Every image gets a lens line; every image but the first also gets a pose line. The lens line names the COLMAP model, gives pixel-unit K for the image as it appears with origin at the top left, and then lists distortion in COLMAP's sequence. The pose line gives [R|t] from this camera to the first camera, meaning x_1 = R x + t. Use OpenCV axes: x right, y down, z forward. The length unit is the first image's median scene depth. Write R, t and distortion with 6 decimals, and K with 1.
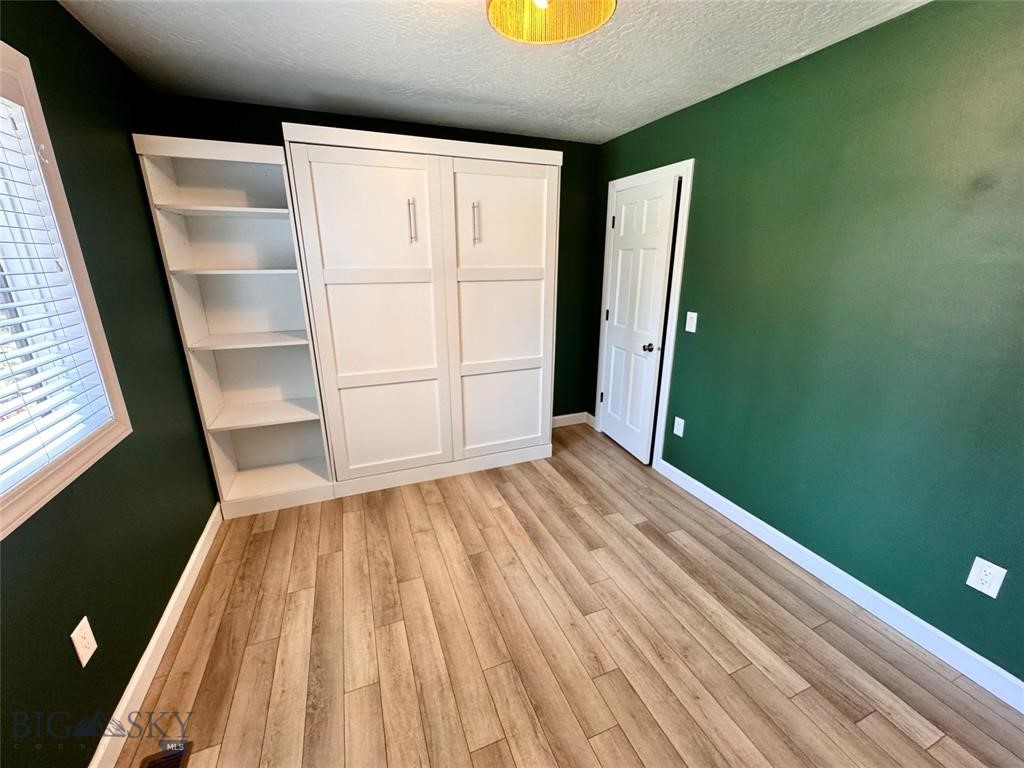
lens RADIAL K [[410.5, 0, 511.3], [0, 410.5, 386.3], [0, 0, 1]] dist [-0.002966, 0.000509]
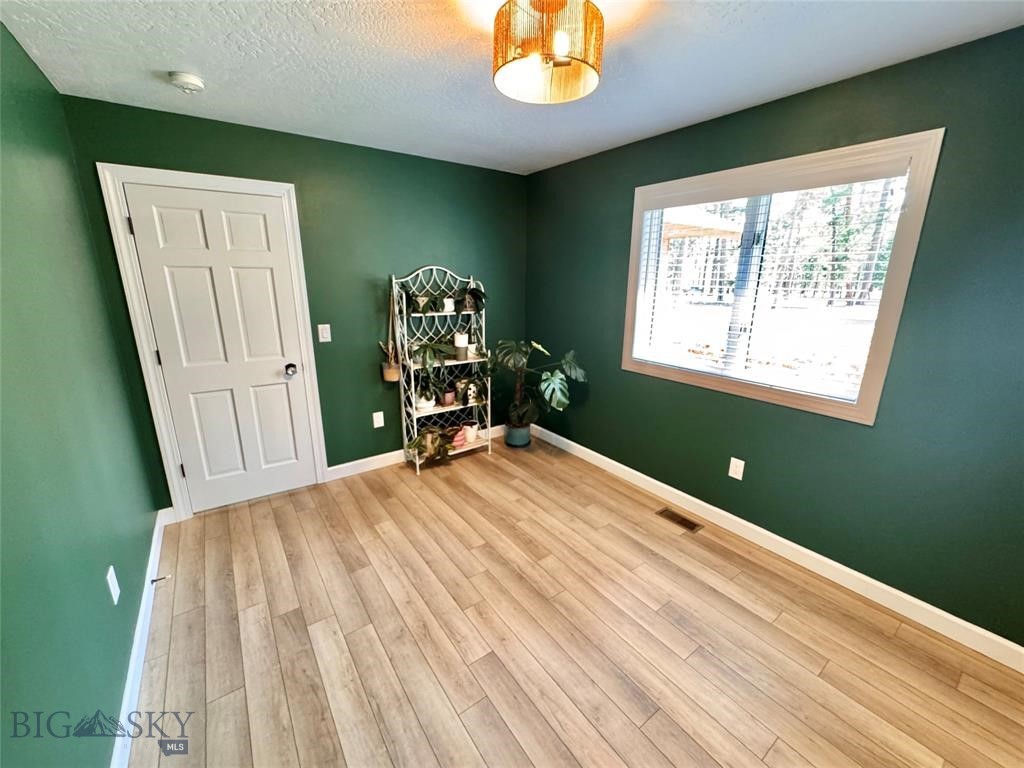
lens RADIAL K [[410.5, 0, 514.4], [0, 410.5, 385.1], [0, 0, 1]] dist [-0.002966, 0.000509]
pose [[-0.968841, 0.061587, -0.239903, 0.294103], [-0.076051, 0.847834, 0.524781, -0.435540], [0.235717, 0.526674, -0.816732, 1.351746]]
